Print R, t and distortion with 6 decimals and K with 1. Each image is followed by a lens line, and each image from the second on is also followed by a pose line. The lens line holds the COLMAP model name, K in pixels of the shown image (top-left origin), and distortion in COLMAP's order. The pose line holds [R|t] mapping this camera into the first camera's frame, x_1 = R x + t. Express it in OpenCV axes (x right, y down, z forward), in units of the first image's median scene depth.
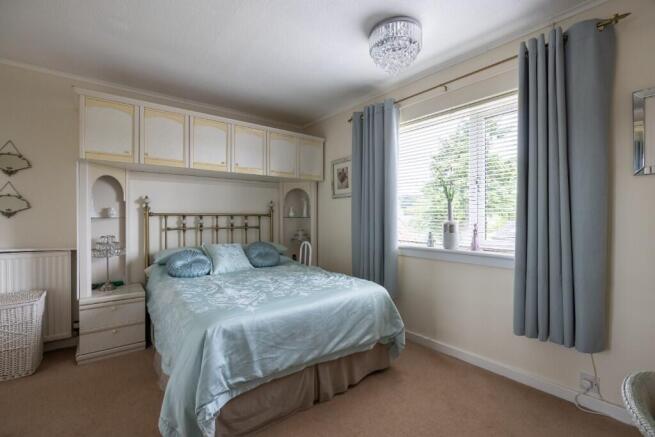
lens RADIAL K [[291.2, 0, 325.2], [0, 291.2, 219.4], [0, 0, 1]] dist [-0.011481, 0.000278]
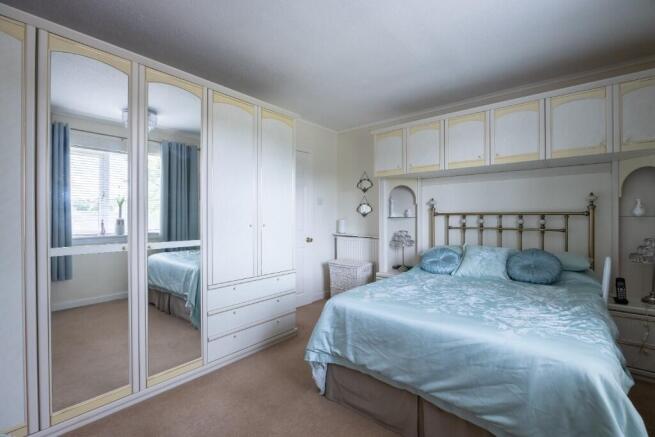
lens RADIAL K [[291.2, 0, 328.8], [0, 291.2, 216.8], [0, 0, 1]] dist [-0.011481, 0.000278]
pose [[0.200653, -0.000155, -0.979662, 0.487217], [-0.005746, 0.999983, -0.001336, -0.003794], [0.979646, 0.005898, 0.200649, 0.397219]]
